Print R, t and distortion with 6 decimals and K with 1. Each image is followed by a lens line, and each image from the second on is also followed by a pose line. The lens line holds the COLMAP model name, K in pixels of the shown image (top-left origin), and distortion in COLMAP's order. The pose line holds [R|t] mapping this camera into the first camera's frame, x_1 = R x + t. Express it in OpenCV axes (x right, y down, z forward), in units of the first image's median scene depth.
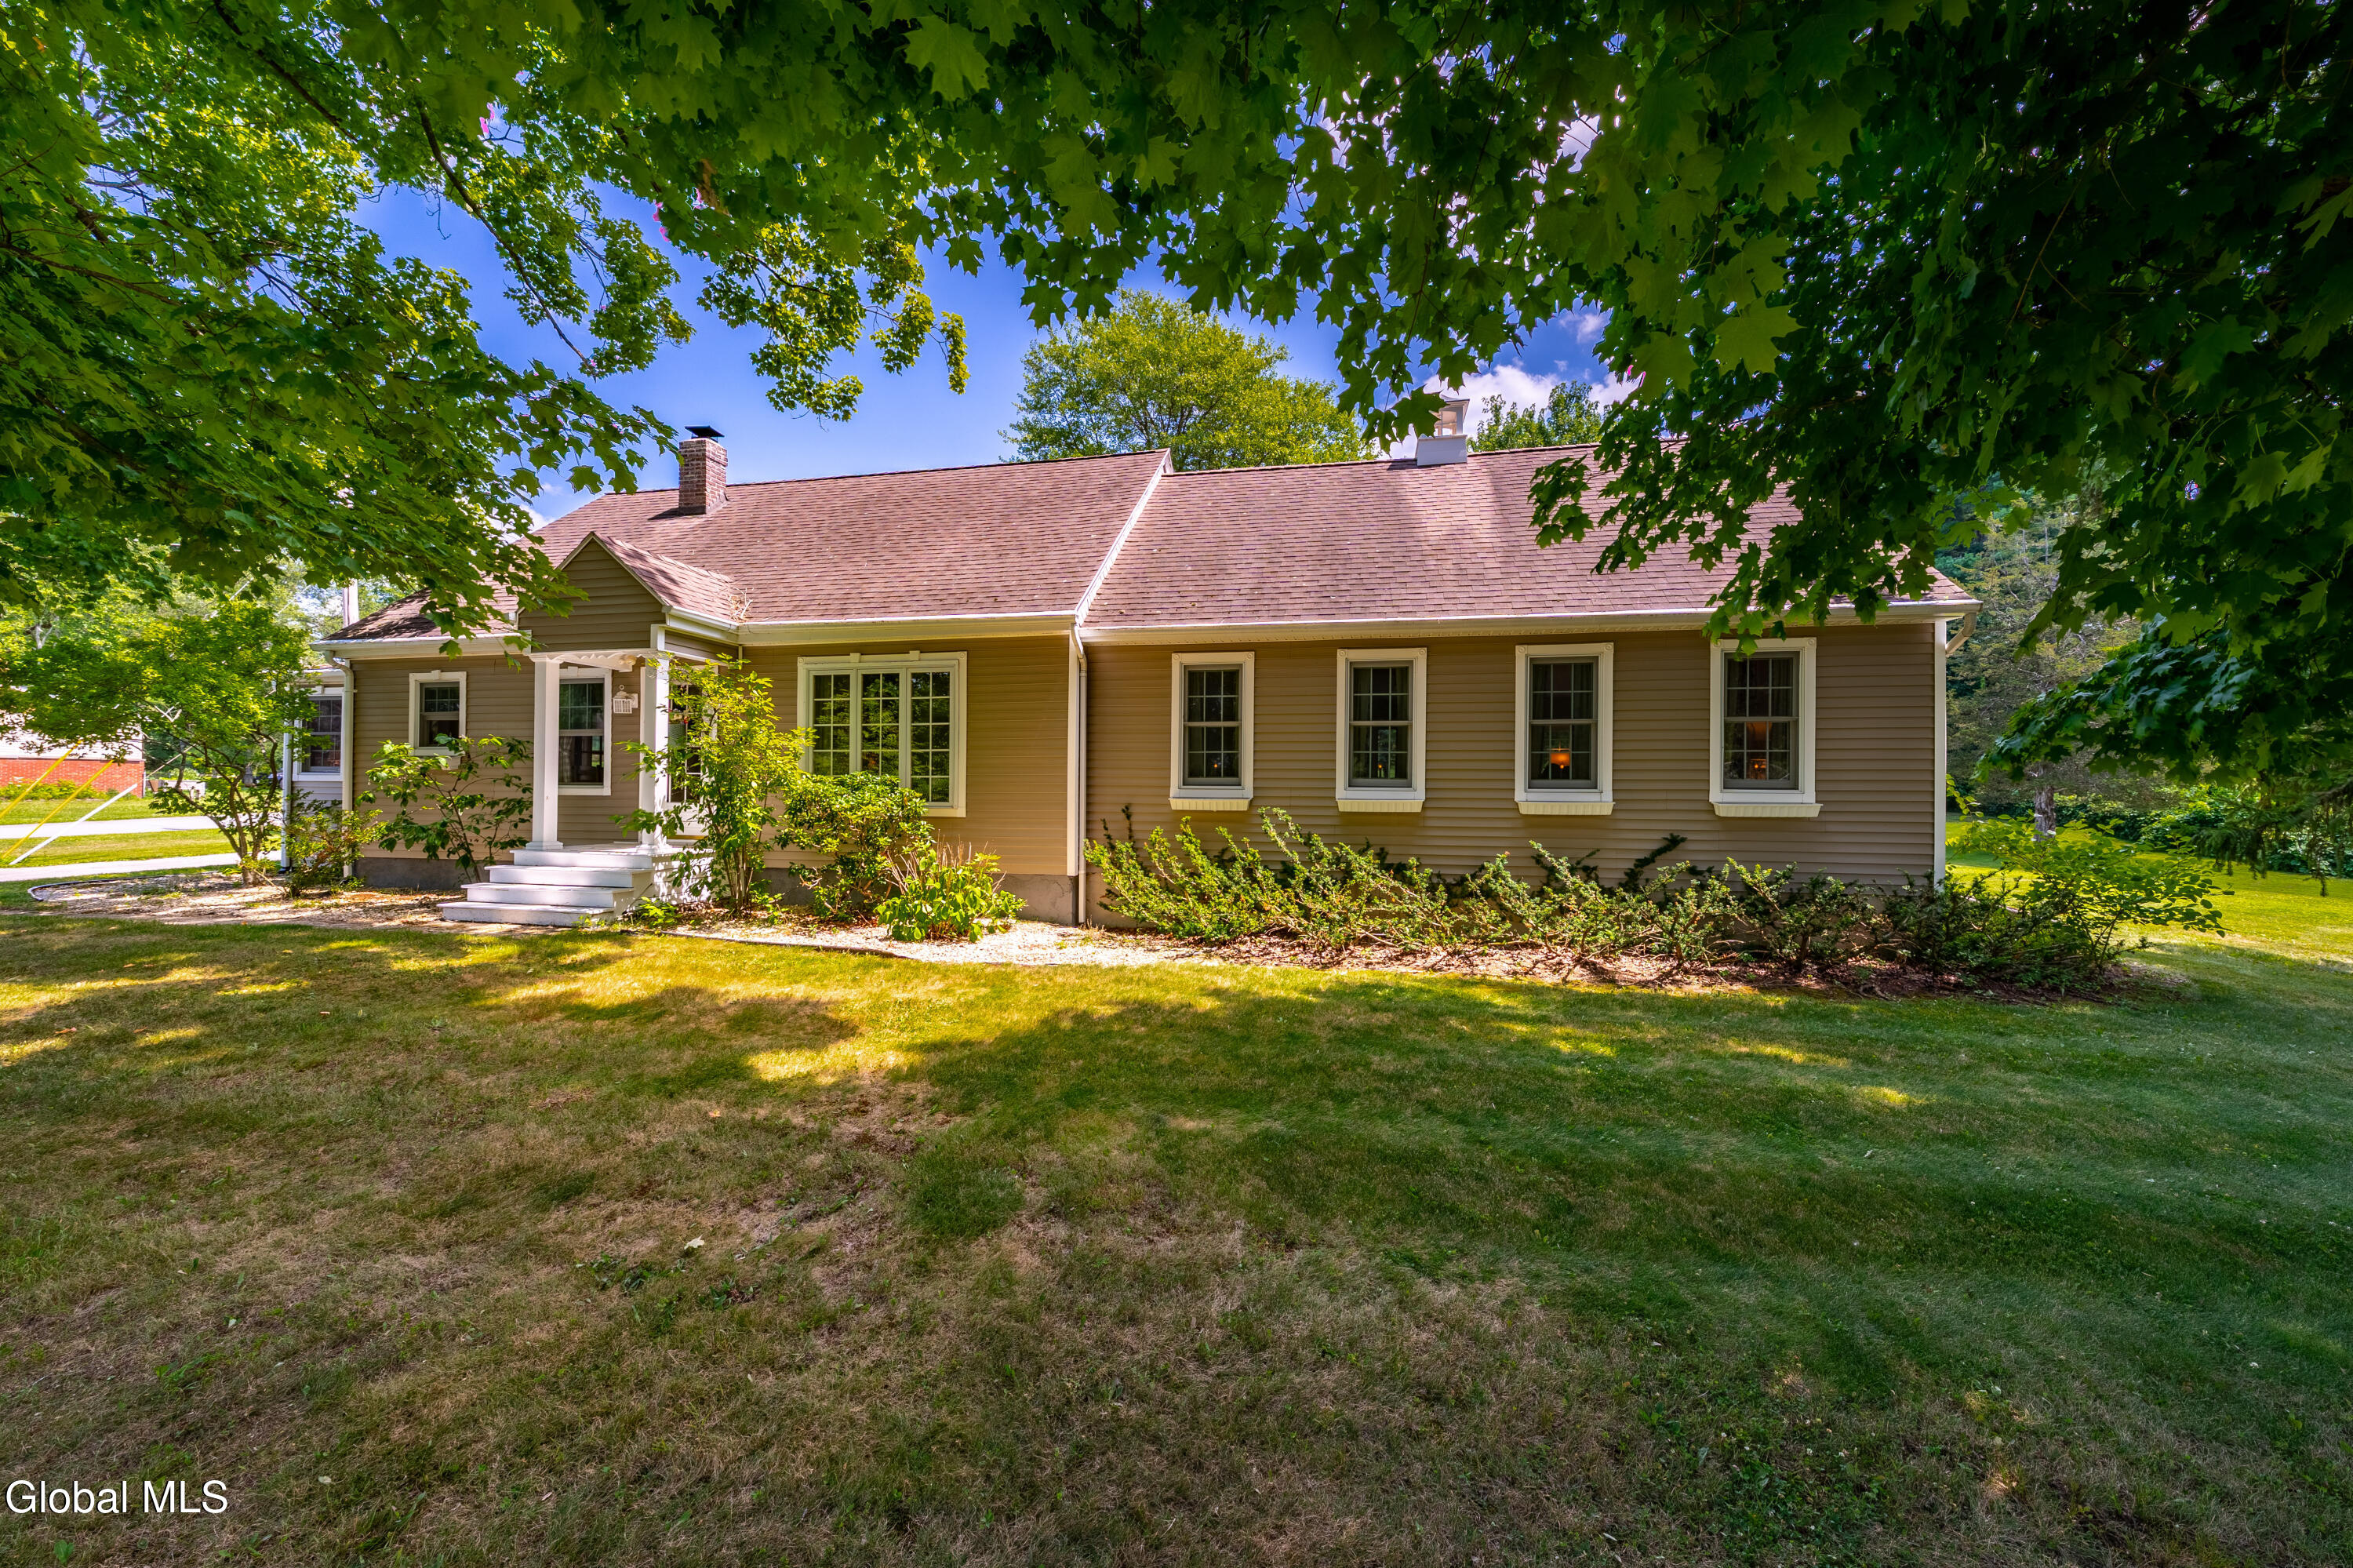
lens RADIAL K [[829.3, 0, 1175.6], [0, 829.3, 772.7], [0, 0, 1]] dist [-0.014852, -0.000085]
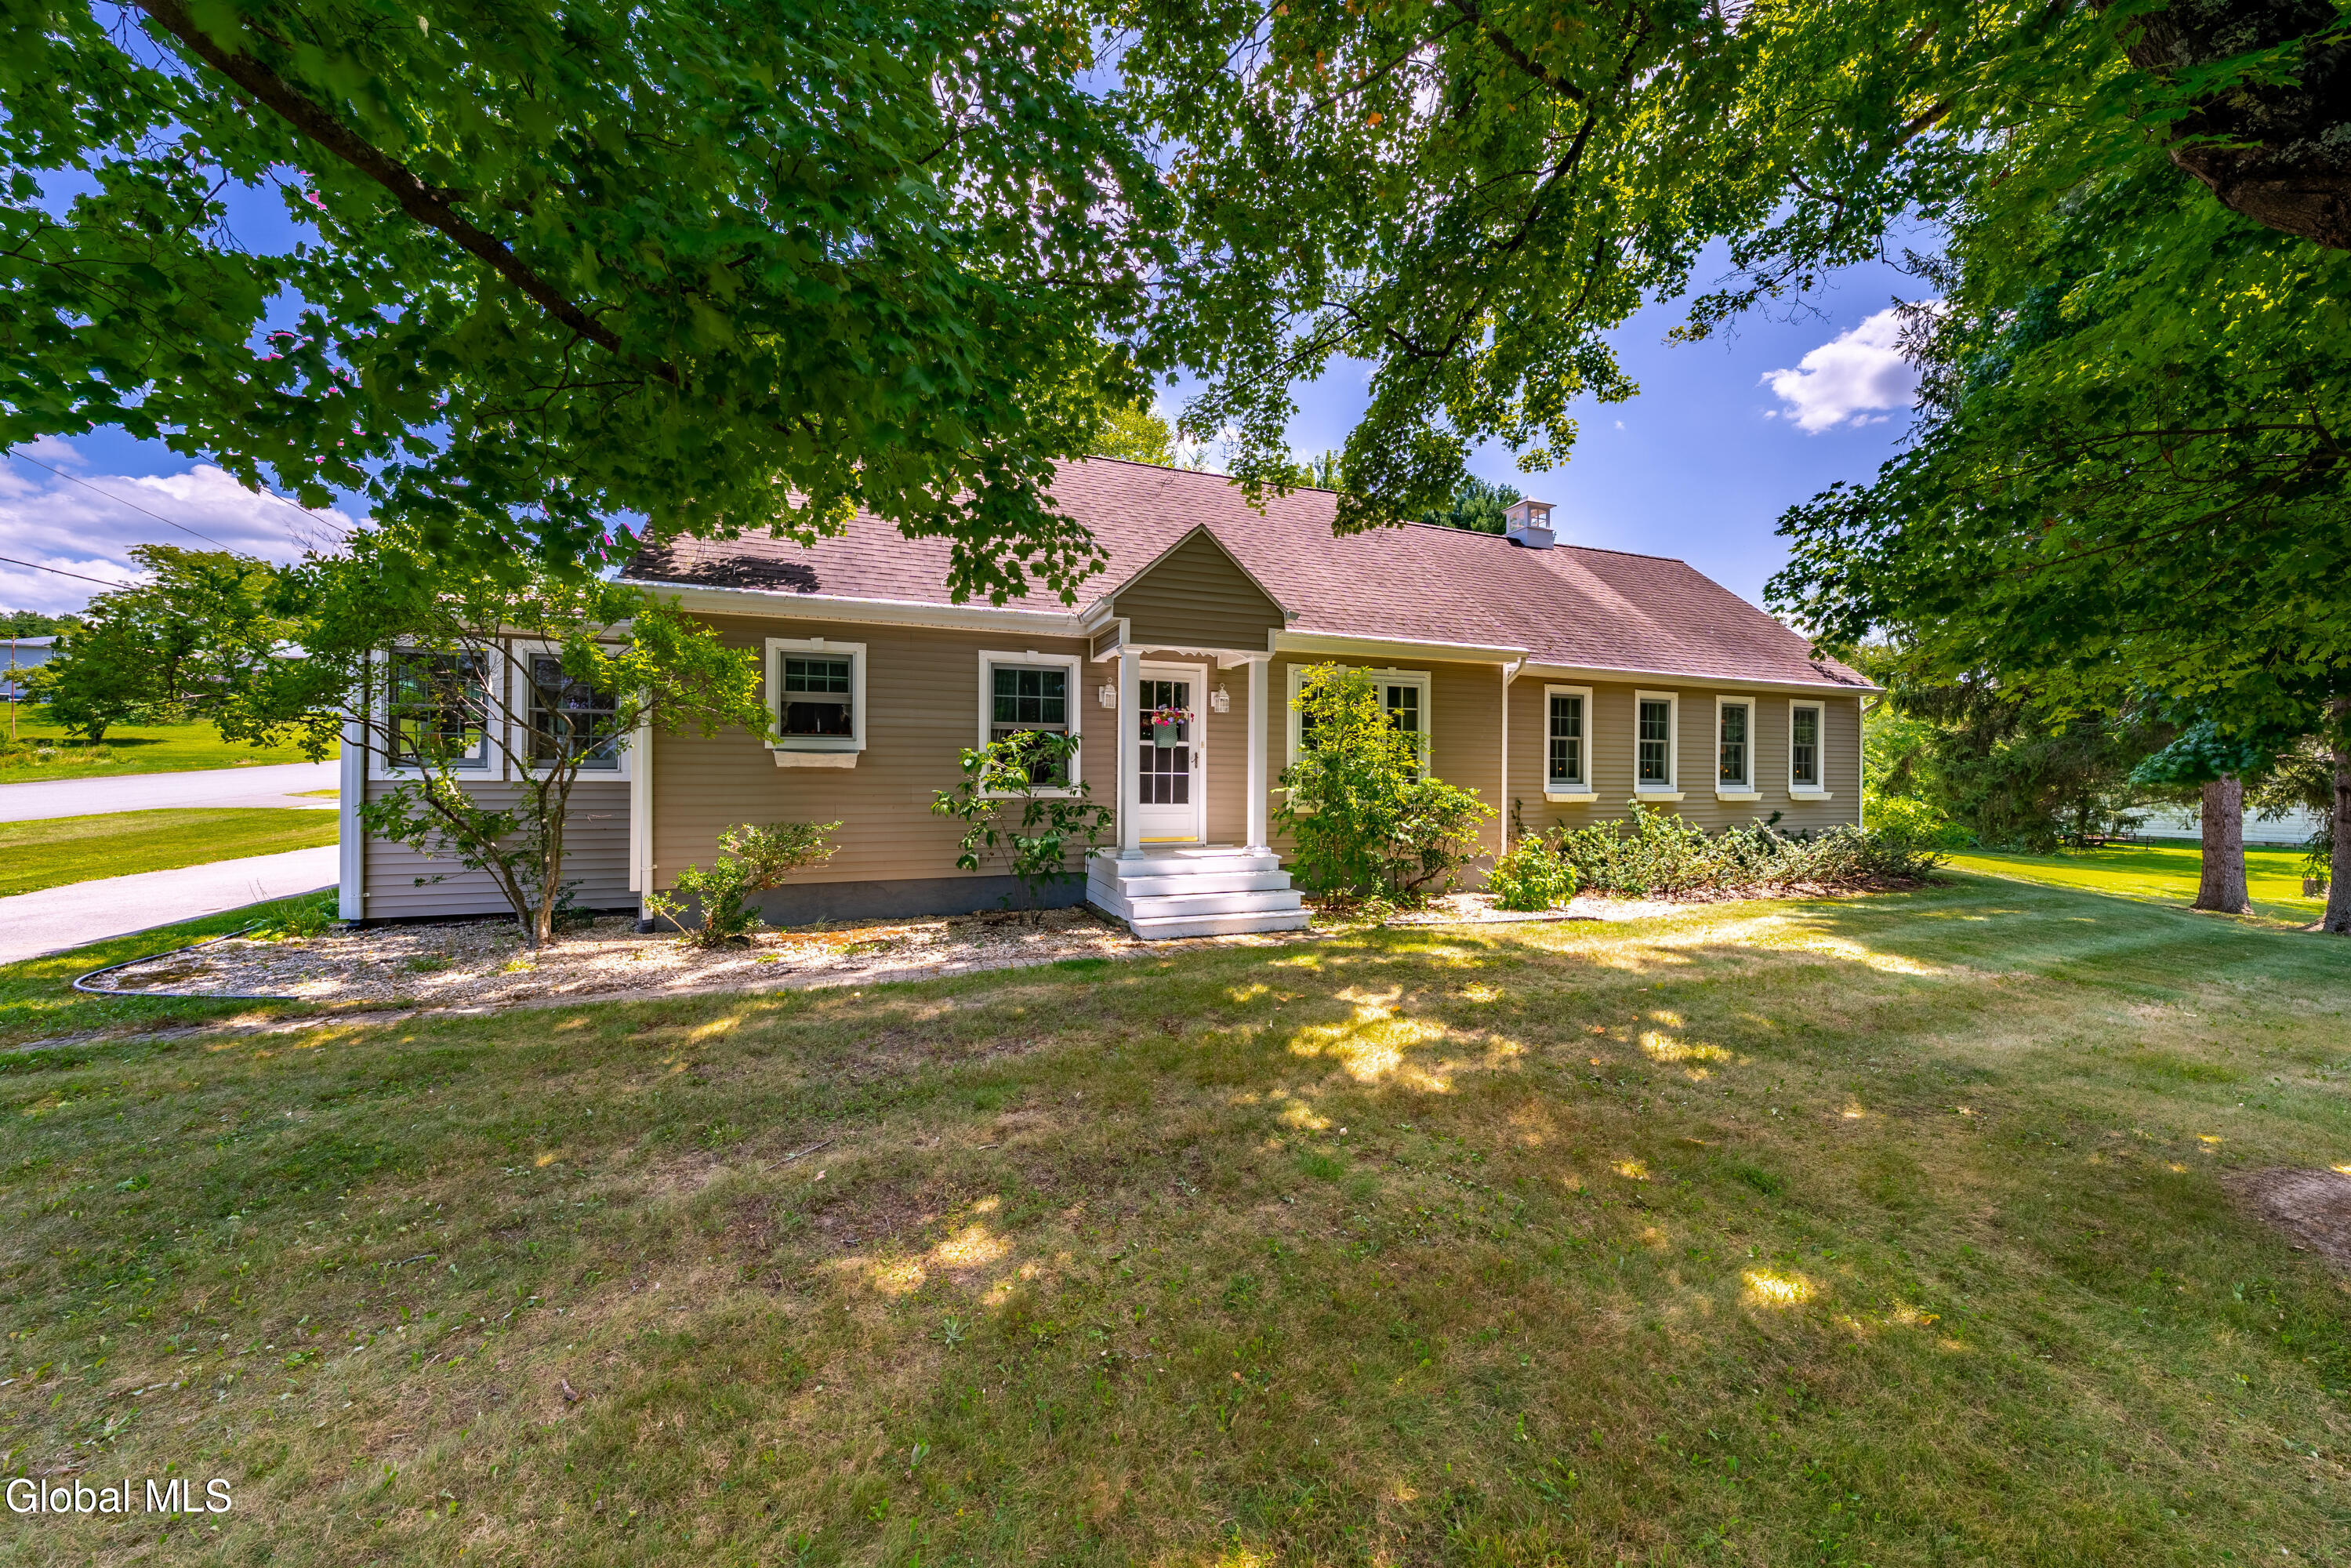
lens RADIAL K [[828.6, 0, 1154.3], [0, 828.6, 776.7], [0, 0, 1]] dist [-0.014852, -0.000085]
pose [[0.865874, 0.003869, 0.500248, -1.221530], [-0.006544, 0.999972, 0.003592, 0.005230], [-0.500220, -0.006384, 0.865875, 0.164969]]
